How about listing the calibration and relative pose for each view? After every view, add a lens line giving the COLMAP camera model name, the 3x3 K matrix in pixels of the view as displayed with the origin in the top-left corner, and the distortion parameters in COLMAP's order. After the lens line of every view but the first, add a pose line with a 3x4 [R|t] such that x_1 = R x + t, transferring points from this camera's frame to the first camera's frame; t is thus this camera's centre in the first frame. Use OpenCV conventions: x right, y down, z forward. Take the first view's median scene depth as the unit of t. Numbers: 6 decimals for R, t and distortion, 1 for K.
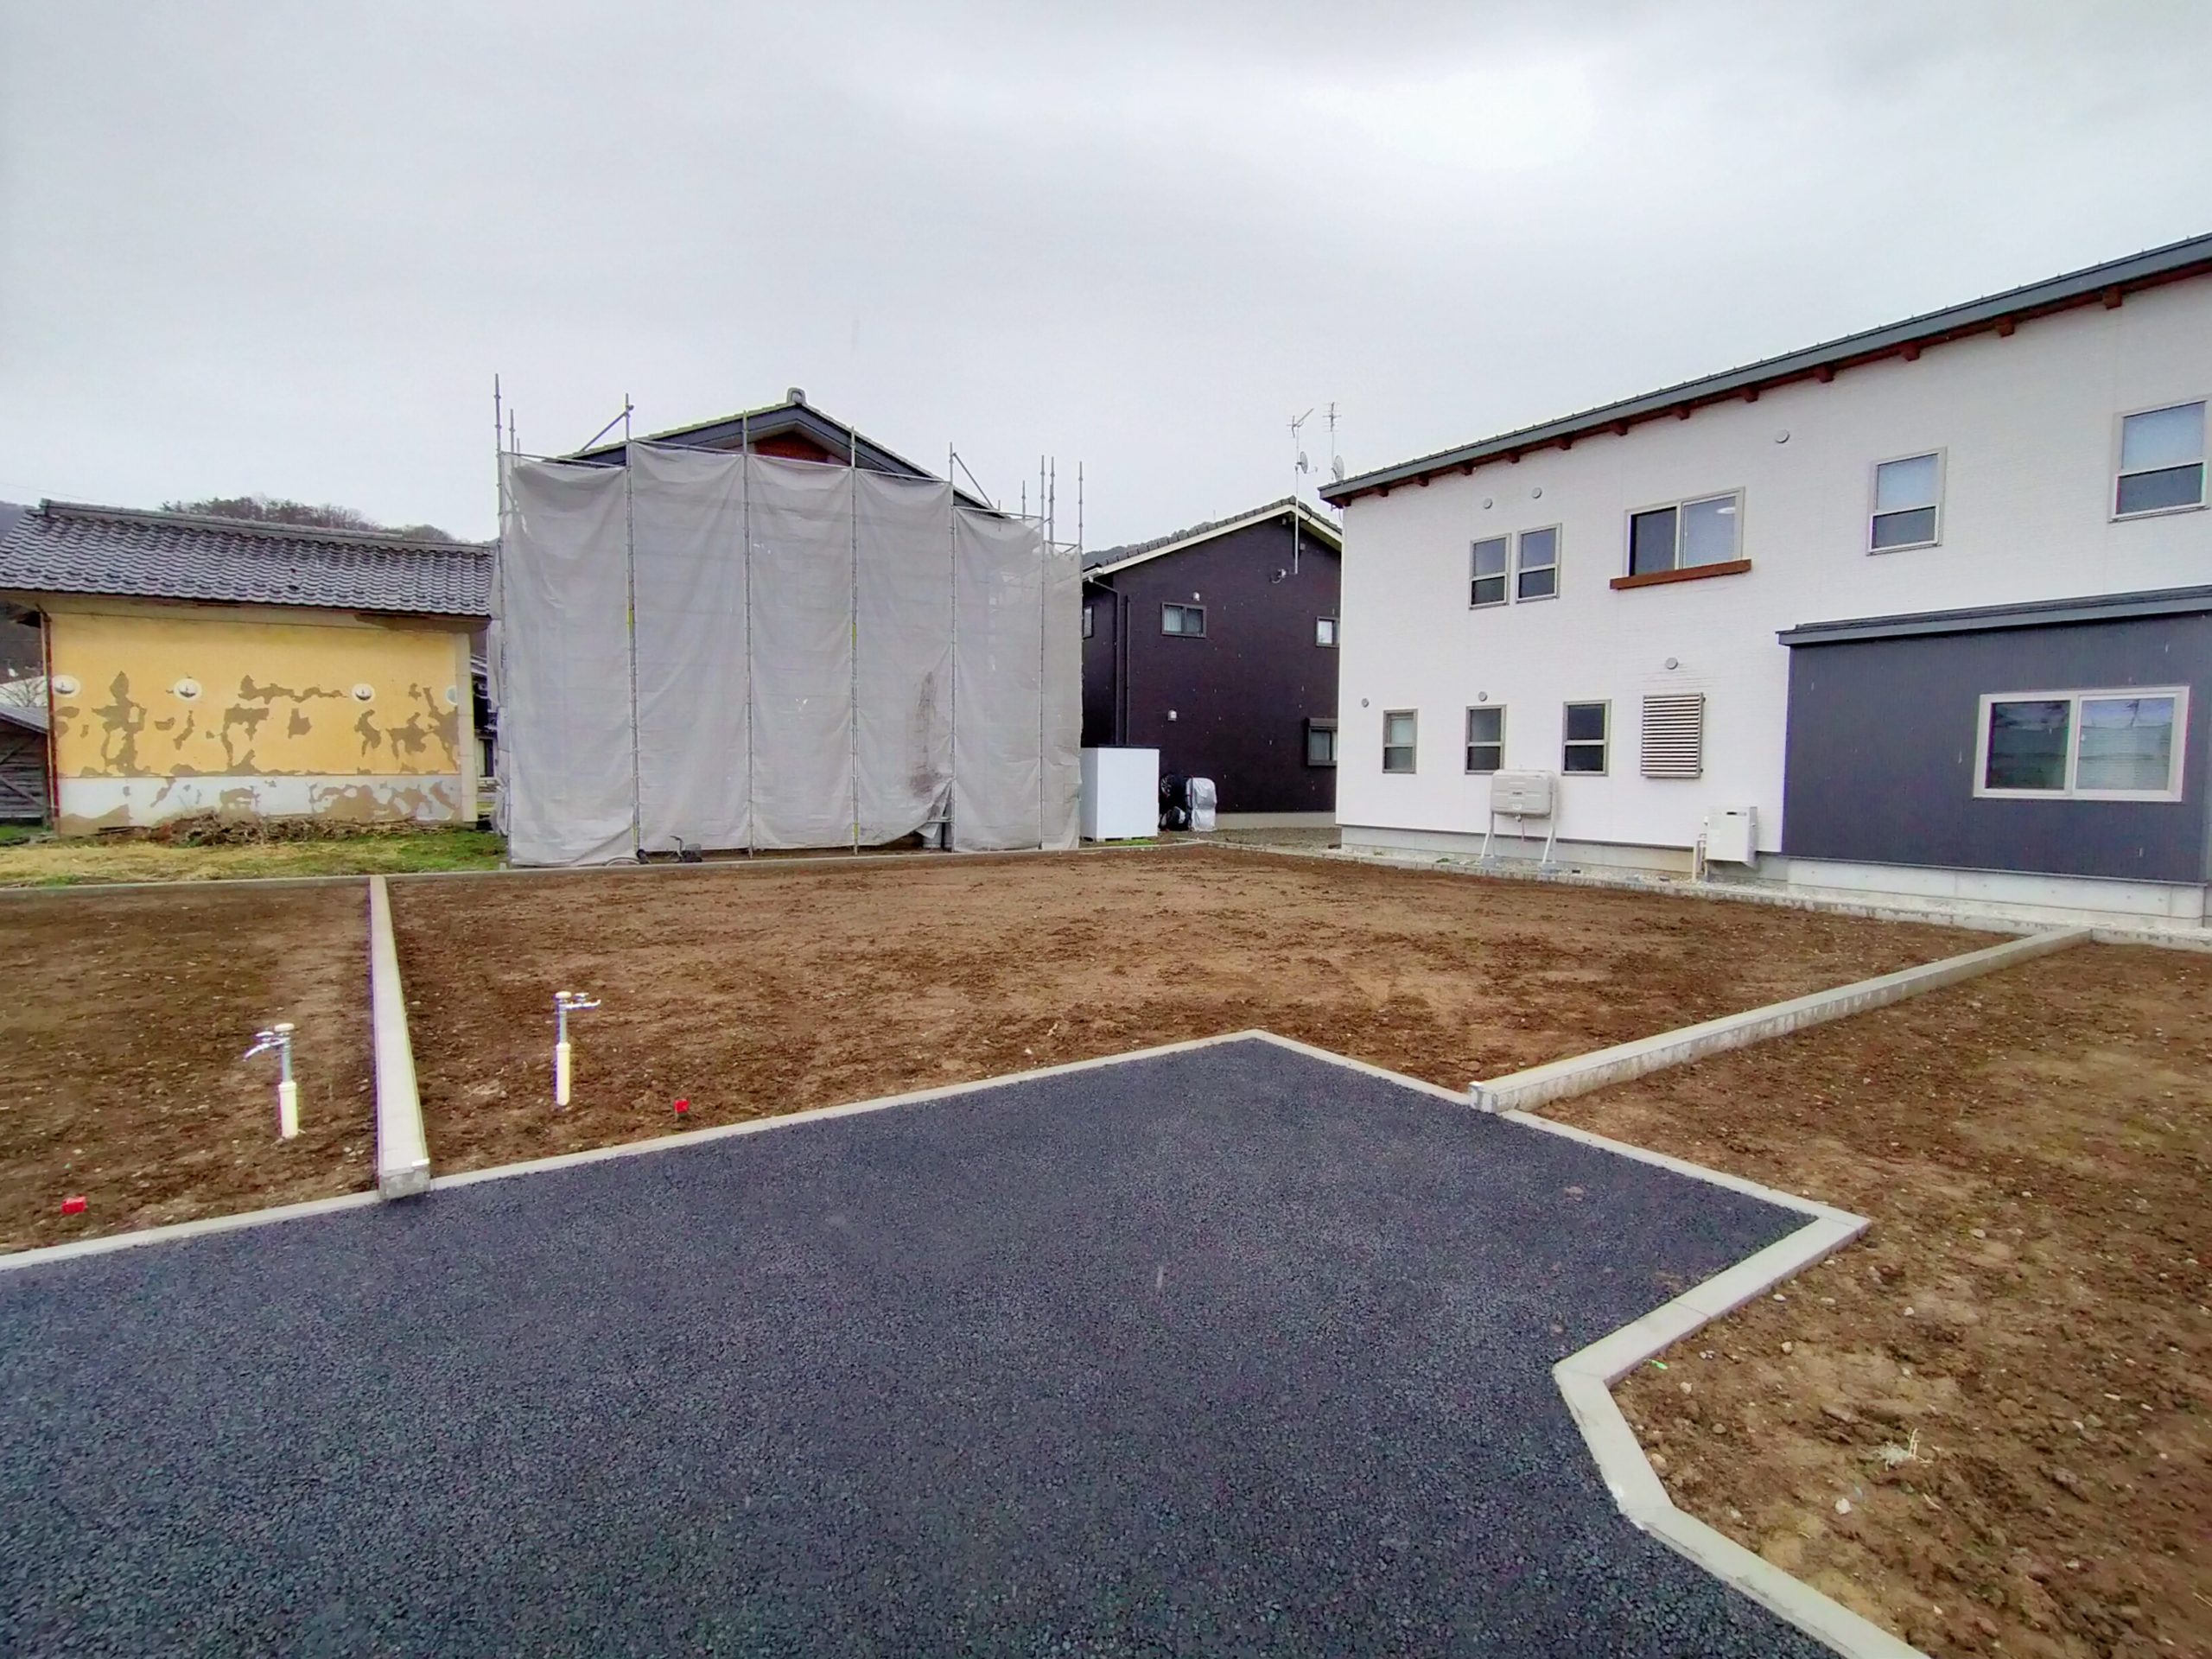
lens RADIAL K [[1013.8, 0, 1115.1], [0, 1013.8, 817.1], [0, 0, 1]] dist [-0.001985, 0.000540]
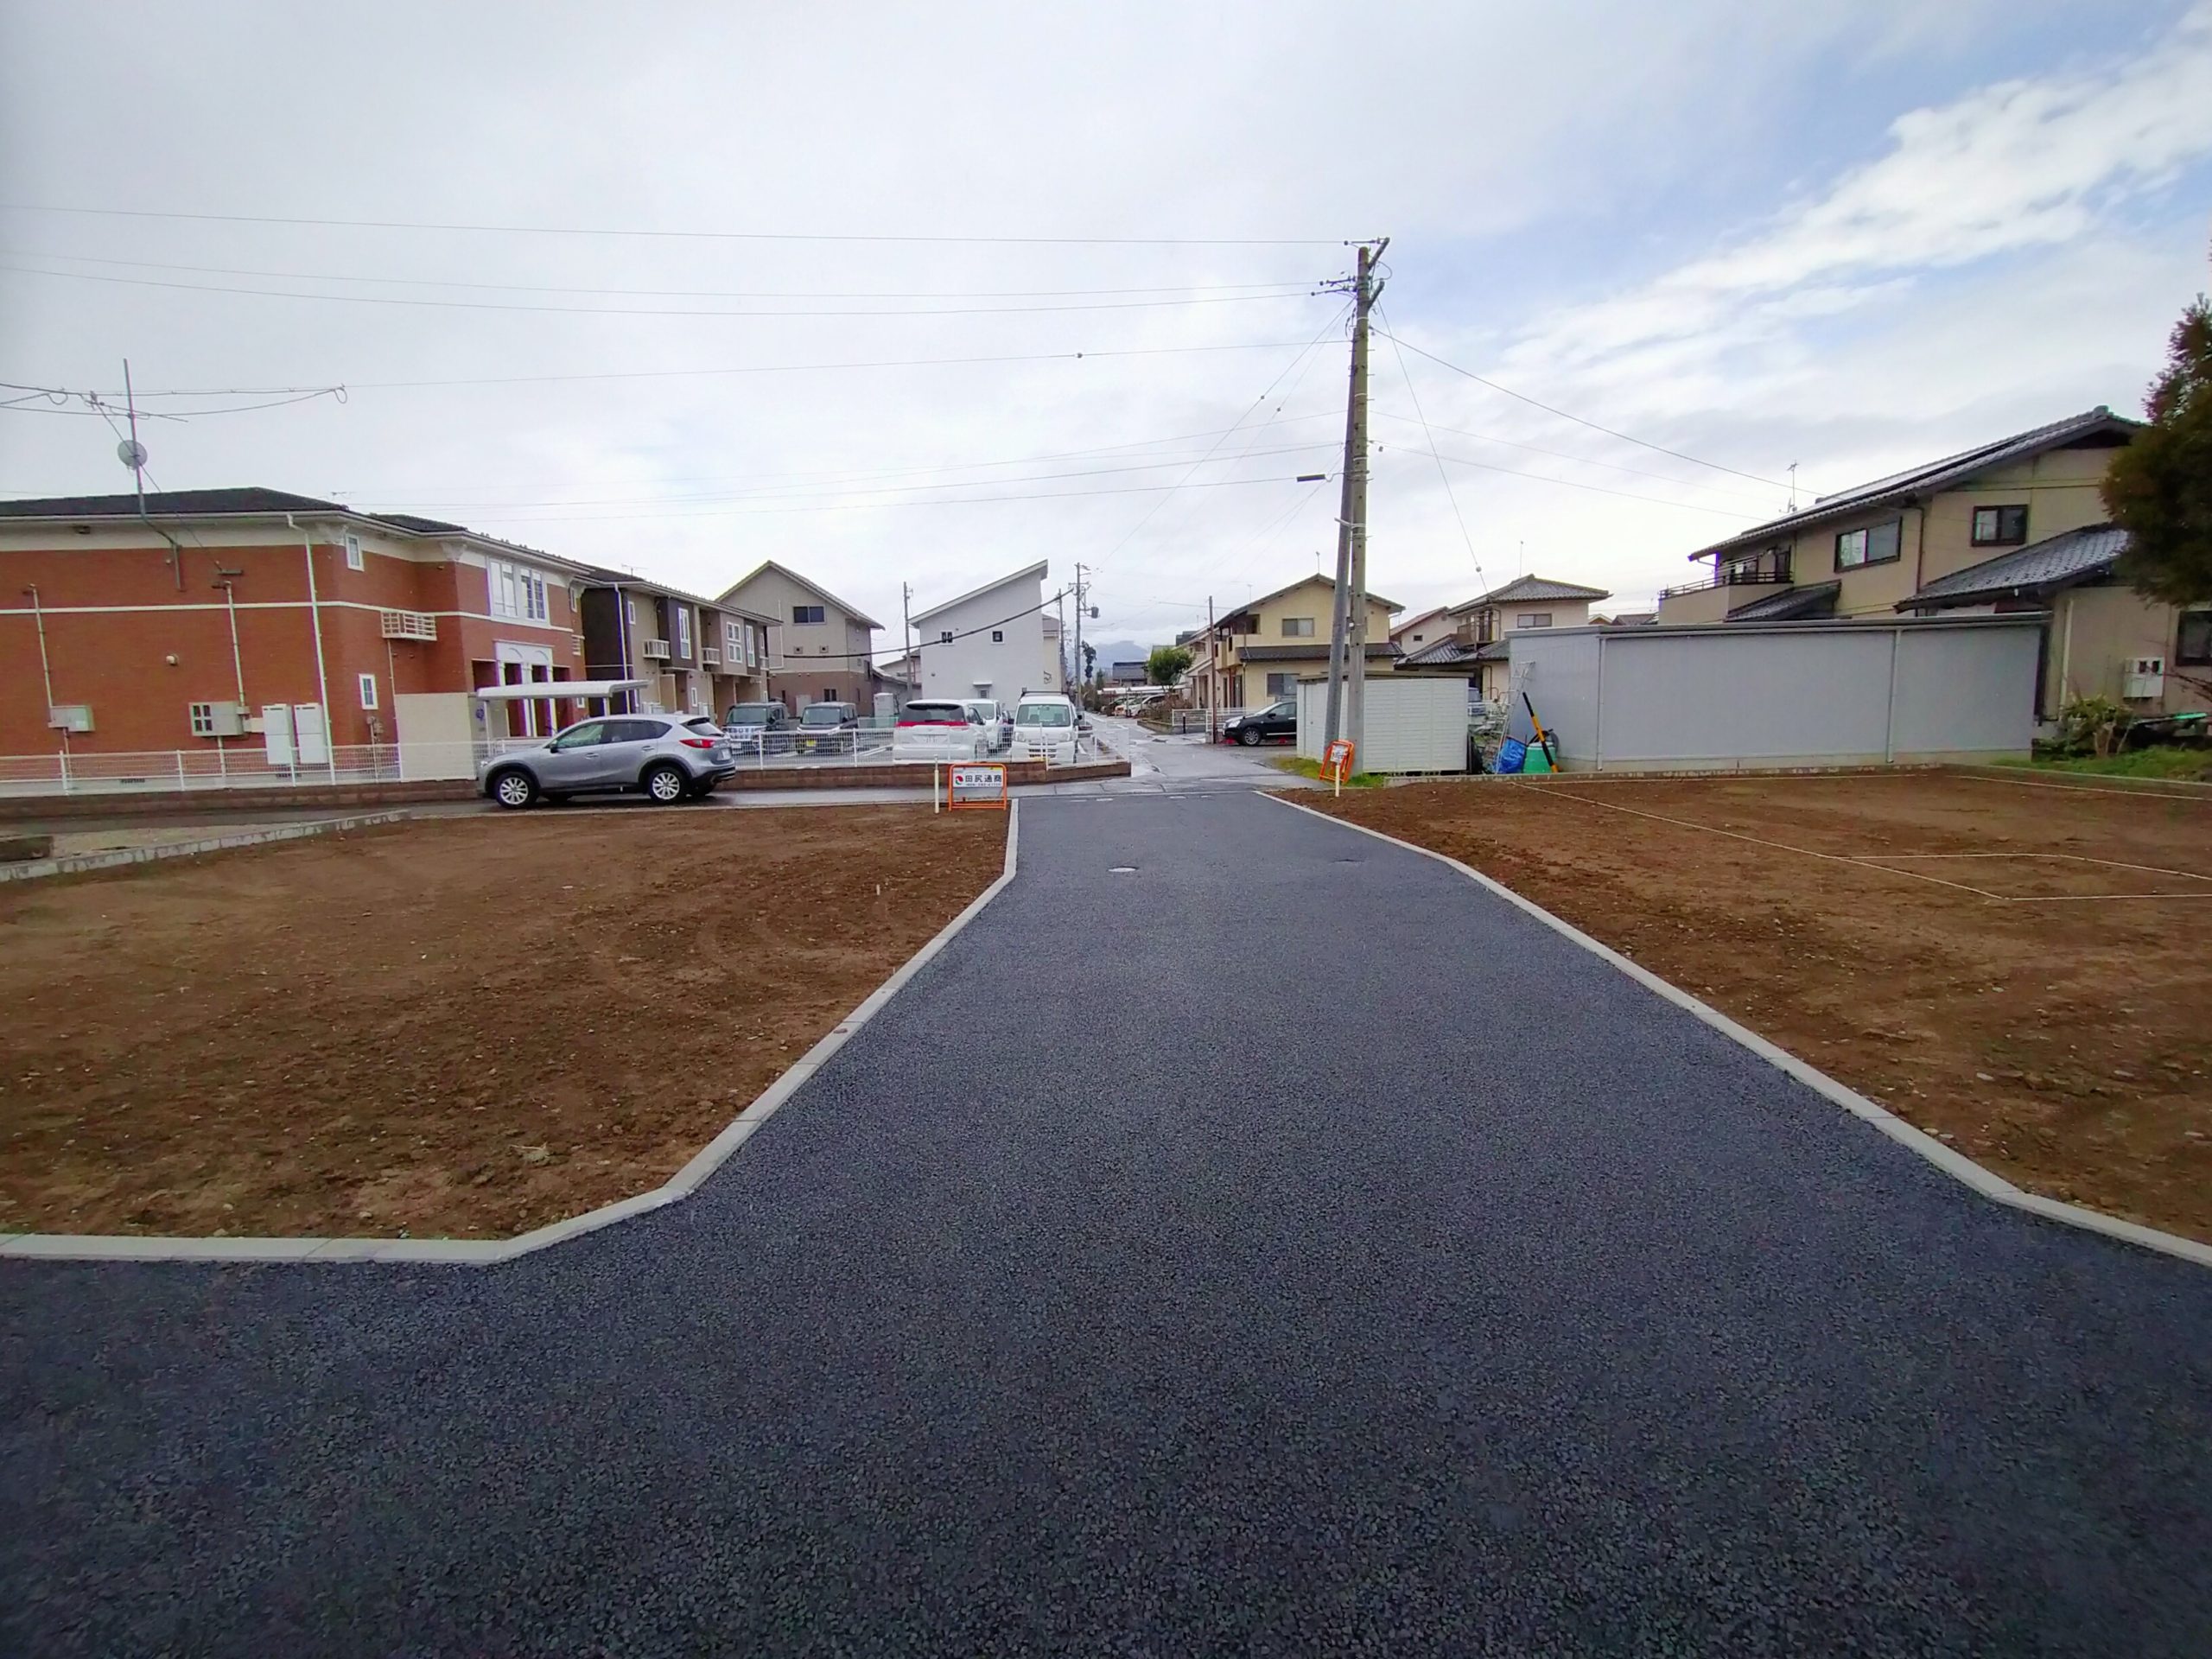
lens RADIAL K [[1155.5, 0, 1106.0], [0, 1155.5, 829.5], [0, 0, 1]] dist [0.002422, 0.000192]
pose [[-0.769776, -0.062876, 0.635210, -1.047271], [0.053854, 0.985191, 0.162782, -0.110889], [-0.636038, 0.159515, -0.754991, 1.786514]]
